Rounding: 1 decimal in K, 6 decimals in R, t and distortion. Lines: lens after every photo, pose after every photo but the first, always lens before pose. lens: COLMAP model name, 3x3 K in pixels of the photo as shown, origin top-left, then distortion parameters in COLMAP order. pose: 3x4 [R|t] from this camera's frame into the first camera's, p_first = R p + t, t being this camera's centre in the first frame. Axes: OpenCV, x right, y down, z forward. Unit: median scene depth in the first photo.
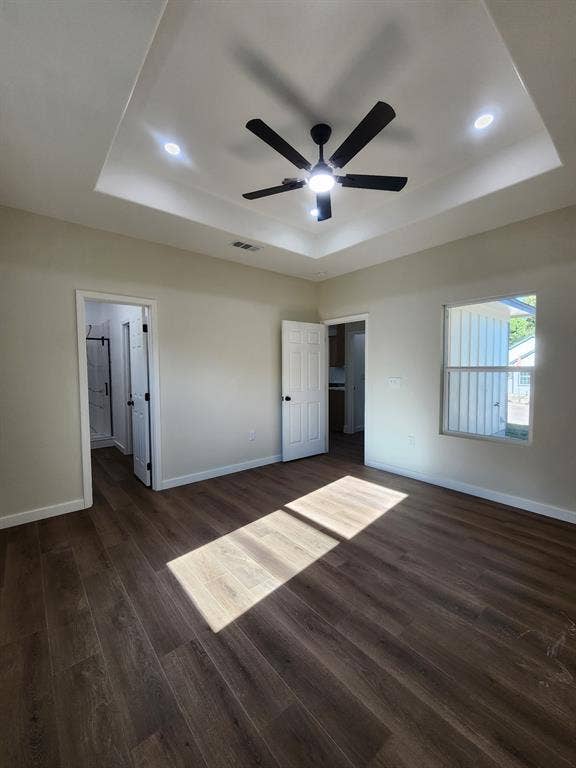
lens RADIAL K [[315.8, 0, 294.8], [0, 315.8, 383.1], [0, 0, 1]] dist [-0.001445, 0.000314]
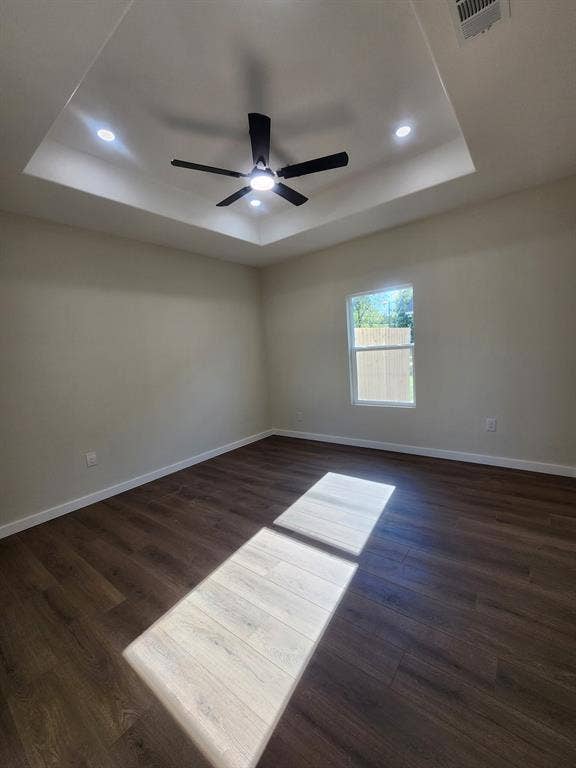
lens RADIAL K [[315.8, 0, 294.8], [0, 315.8, 383.1], [0, 0, 1]] dist [-0.001445, 0.000314]
pose [[-0.974813, 0.097487, -0.200591, 0.233693], [0.068783, 0.986978, 0.145408, -0.102938], [0.212154, 0.127949, -0.968824, 1.960090]]
